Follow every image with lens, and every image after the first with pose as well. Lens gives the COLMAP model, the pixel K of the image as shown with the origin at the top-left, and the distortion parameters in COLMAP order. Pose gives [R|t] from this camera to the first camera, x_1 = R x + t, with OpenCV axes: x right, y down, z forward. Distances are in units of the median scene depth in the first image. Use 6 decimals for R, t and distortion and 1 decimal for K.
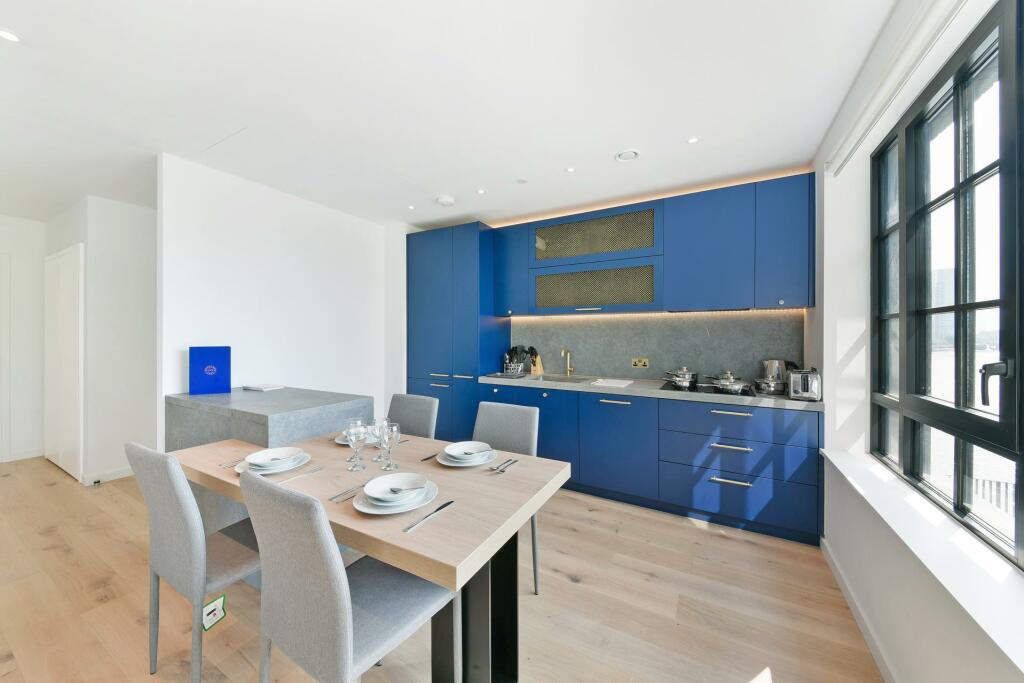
lens RADIAL K [[367.8, 0, 508.3], [0, 367.8, 335.0], [0, 0, 1]] dist [0.000353, 0.000003]
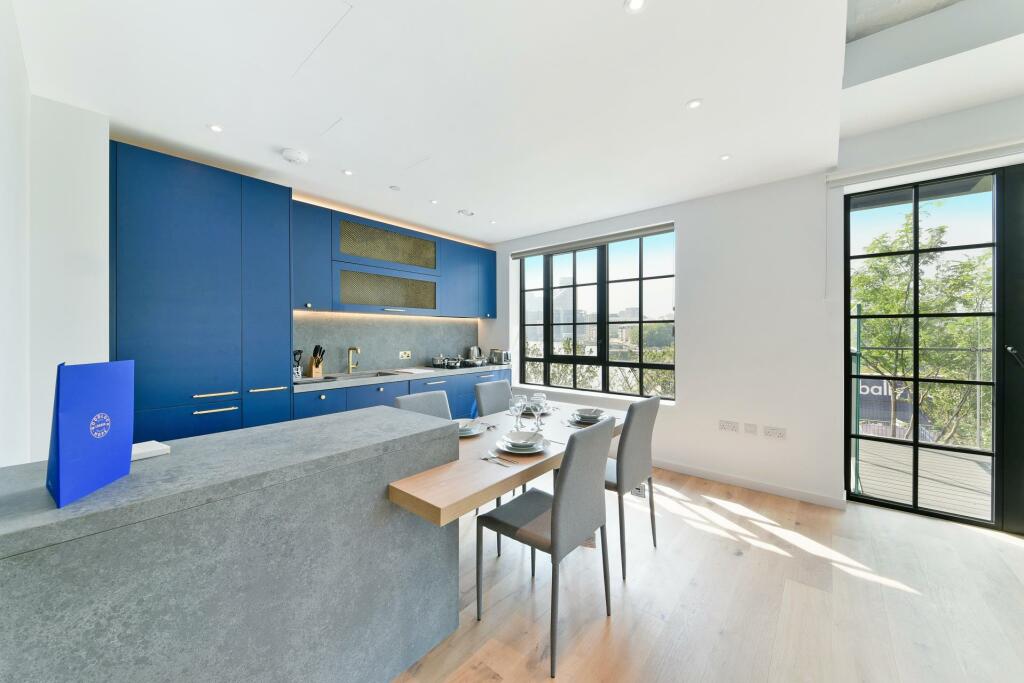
lens RADIAL K [[363.2, 0, 506.0], [0, 363.2, 338.3], [0, 0, 1]] dist [-0.001007, -0.000045]
pose [[0.159527, -0.014252, 0.987091, -0.809937], [-0.001658, 0.999891, 0.014705, 0.000165], [-0.987192, -0.003982, 0.159486, 0.449332]]
